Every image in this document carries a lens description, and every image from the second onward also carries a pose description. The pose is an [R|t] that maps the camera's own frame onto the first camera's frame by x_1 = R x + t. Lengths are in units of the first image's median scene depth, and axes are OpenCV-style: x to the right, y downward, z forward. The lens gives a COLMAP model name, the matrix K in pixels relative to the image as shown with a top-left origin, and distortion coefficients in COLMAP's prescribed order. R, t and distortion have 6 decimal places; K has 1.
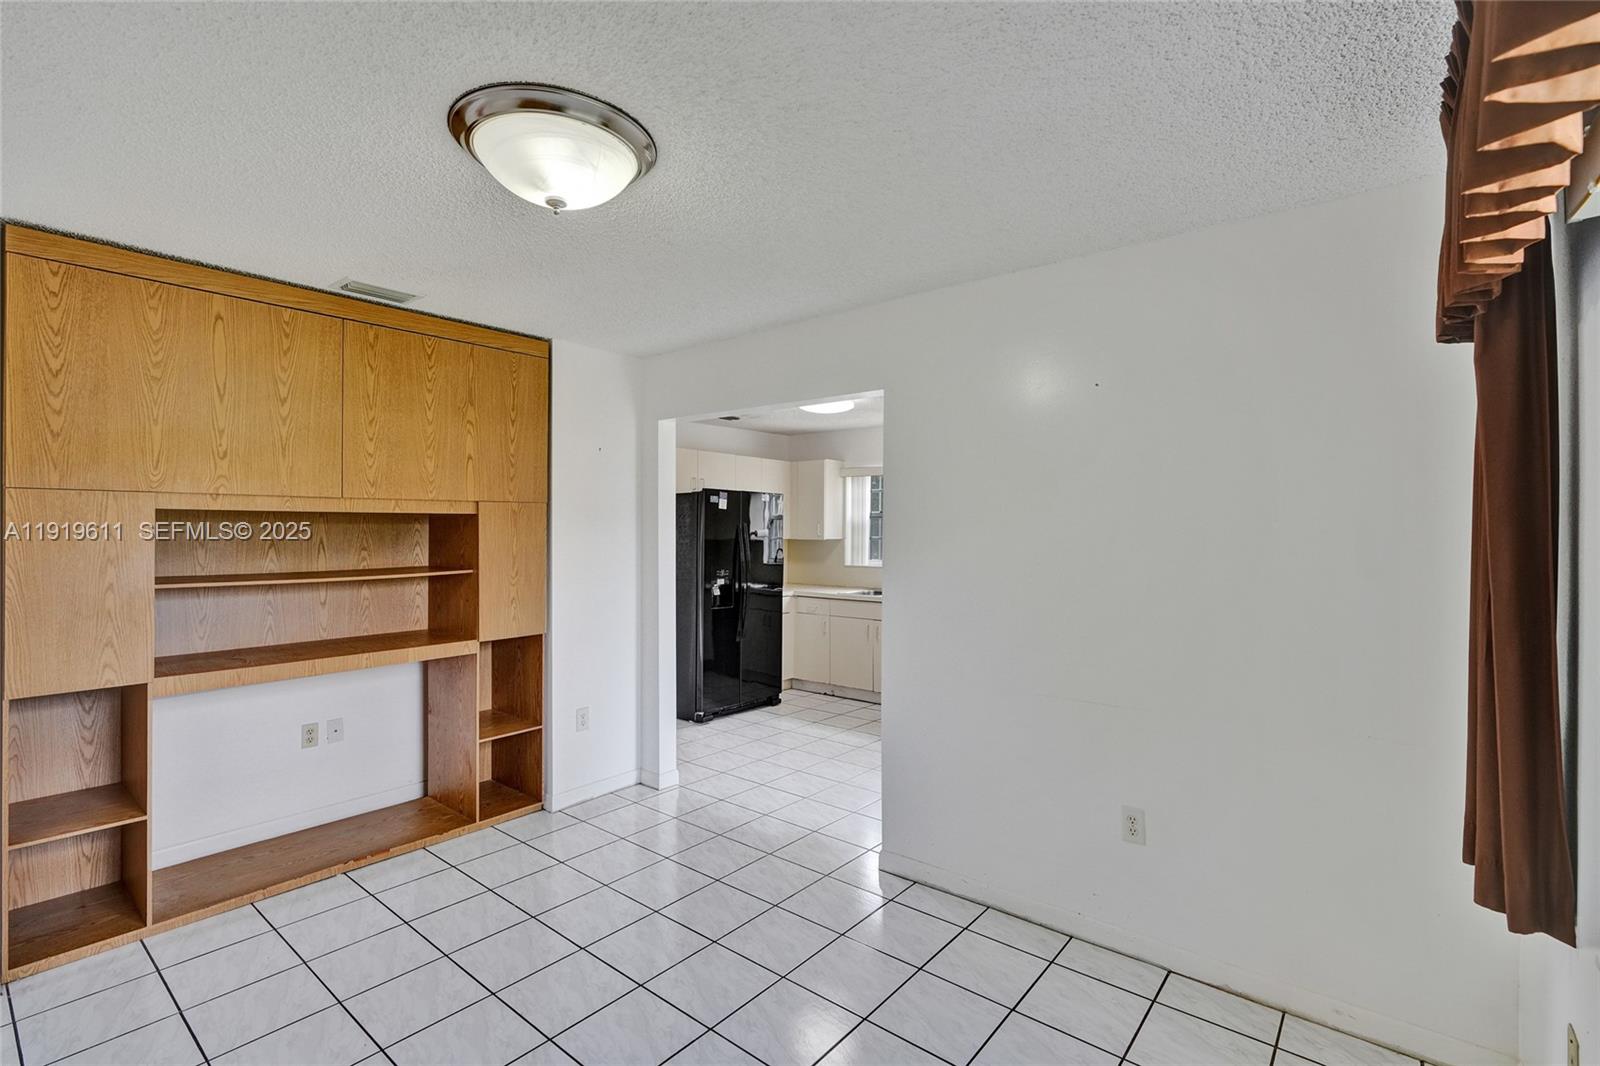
lens RADIAL K [[735.1, 0, 800.0], [0, 735.1, 533.0], [0, 0, 1]] dist [-0.001090, -0.000230]
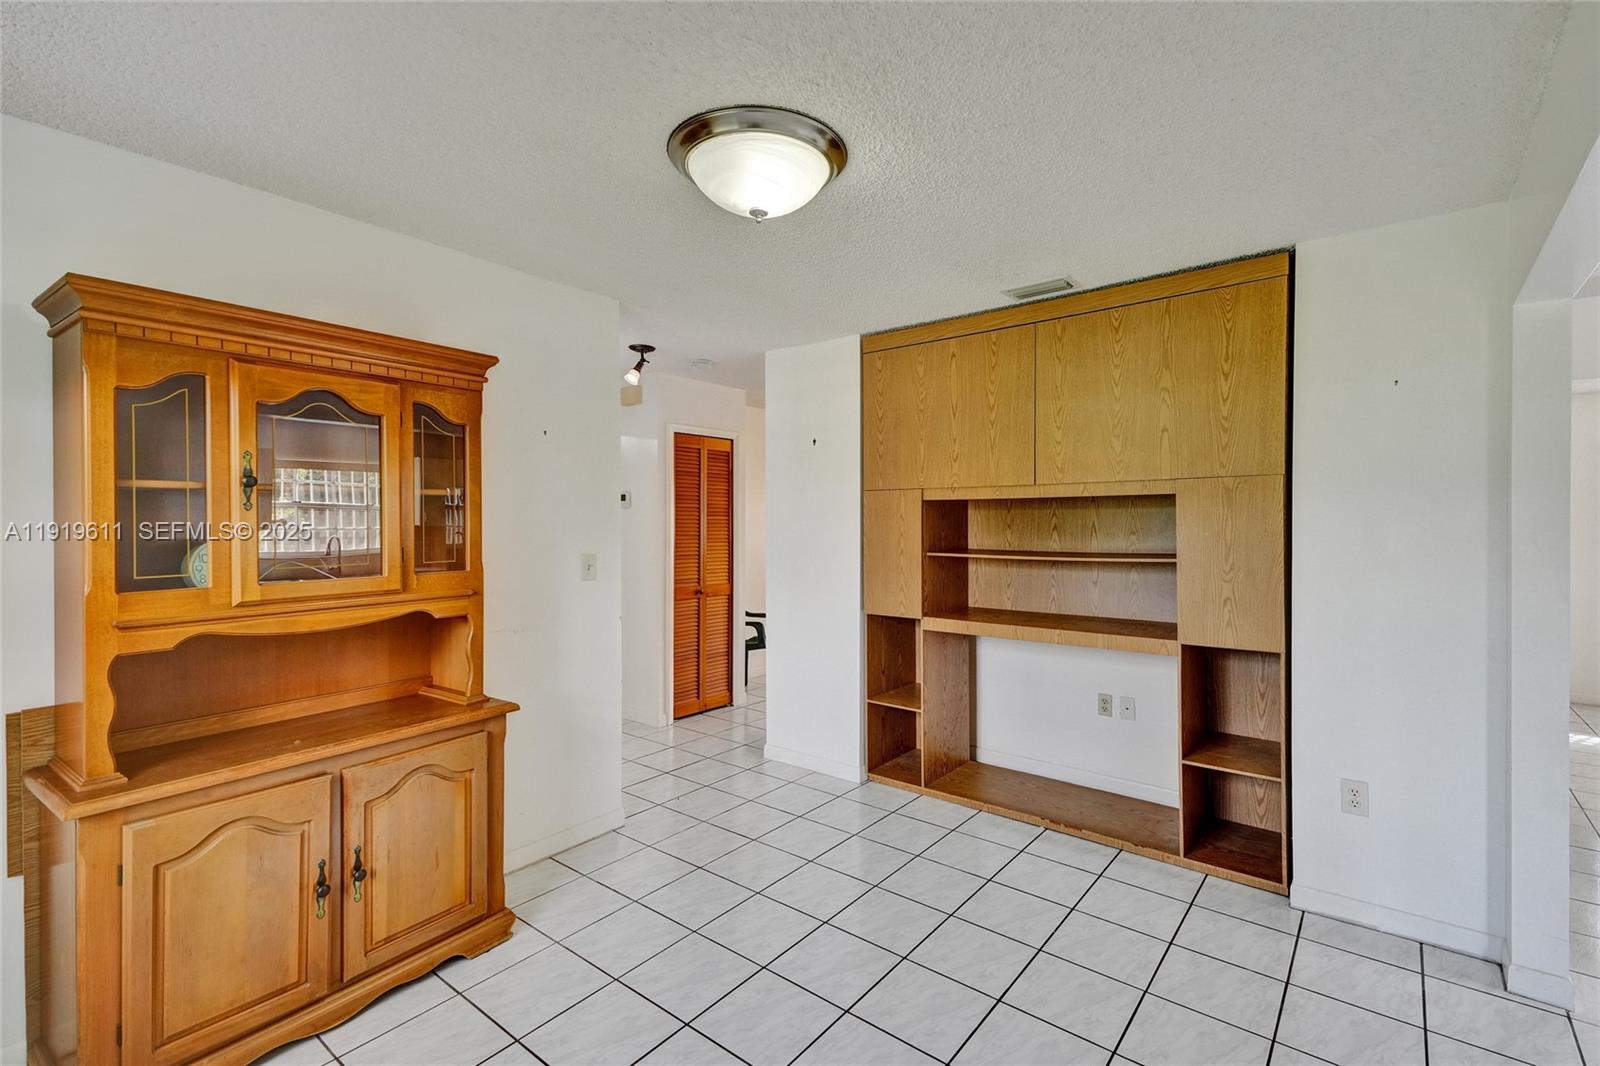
lens RADIAL K [[716.9, 0, 806.6], [0, 716.9, 522.0], [0, 0, 1]] dist [0.021862, 0.000077]
pose [[0.006176, -0.000053, -0.999981, 0.443201], [-0.003532, 0.999994, -0.000074, 0.009116], [0.999975, 0.003532, 0.006176, 0.627893]]
